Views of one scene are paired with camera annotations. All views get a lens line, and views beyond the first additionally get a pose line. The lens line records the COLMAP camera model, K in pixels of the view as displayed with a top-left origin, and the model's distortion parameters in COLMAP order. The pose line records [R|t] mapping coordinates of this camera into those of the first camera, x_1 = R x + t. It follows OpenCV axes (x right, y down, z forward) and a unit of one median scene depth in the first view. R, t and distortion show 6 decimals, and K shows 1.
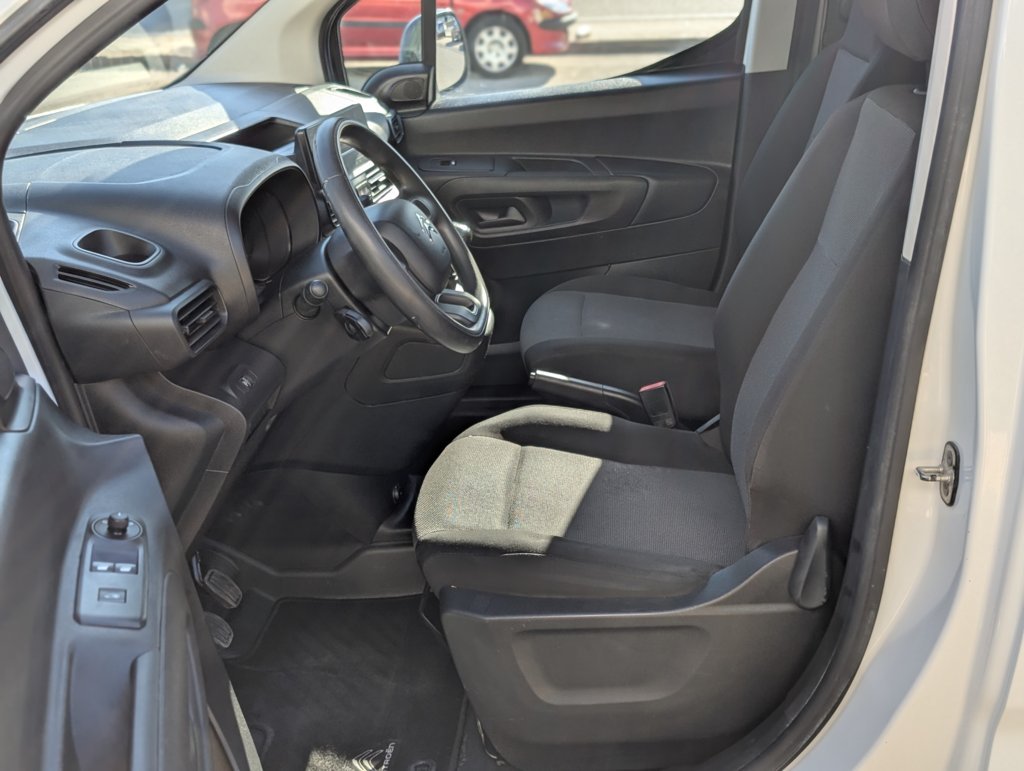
lens RADIAL K [[1124.9, 0, 512.0], [0, 1124.9, 385.5], [0, 0, 1]] dist [0.129963, -0.411089]
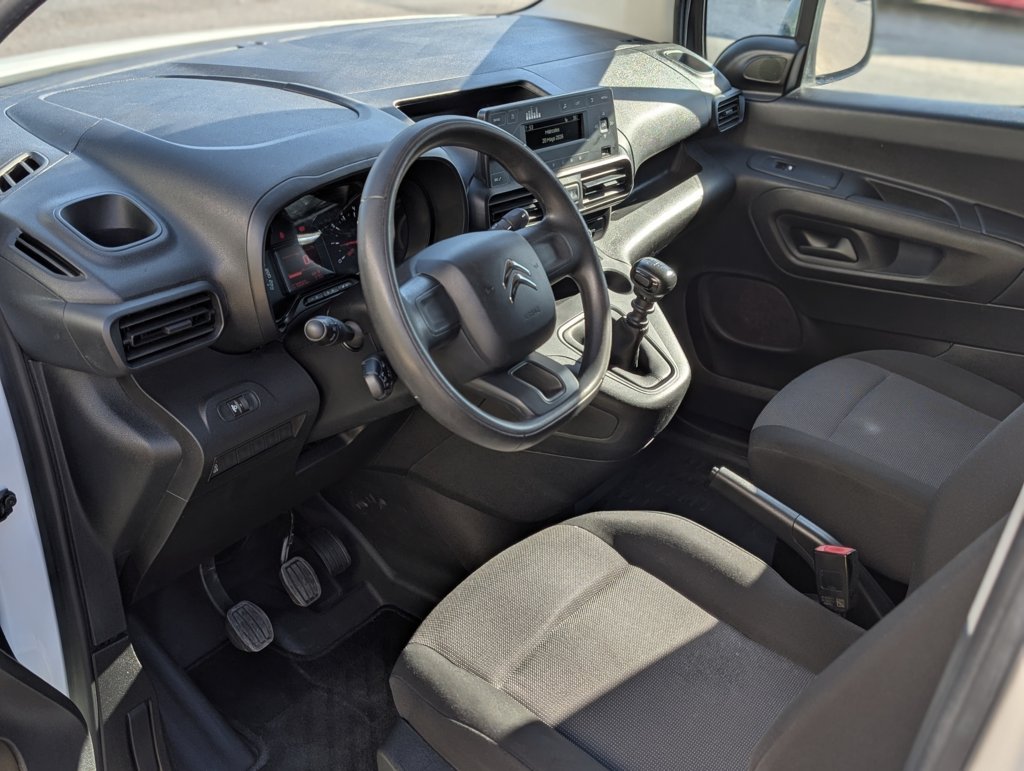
lens RADIAL K [[1124.9, 0, 512.0], [0, 1124.9, 385.5], [0, 0, 1]] dist [0.129963, -0.411089]
pose [[0.862938, 0.314021, -0.395890, 0.148488], [-0.282241, 0.949389, 0.137844, -0.105242], [0.419140, -0.007214, 0.907893, 0.176017]]
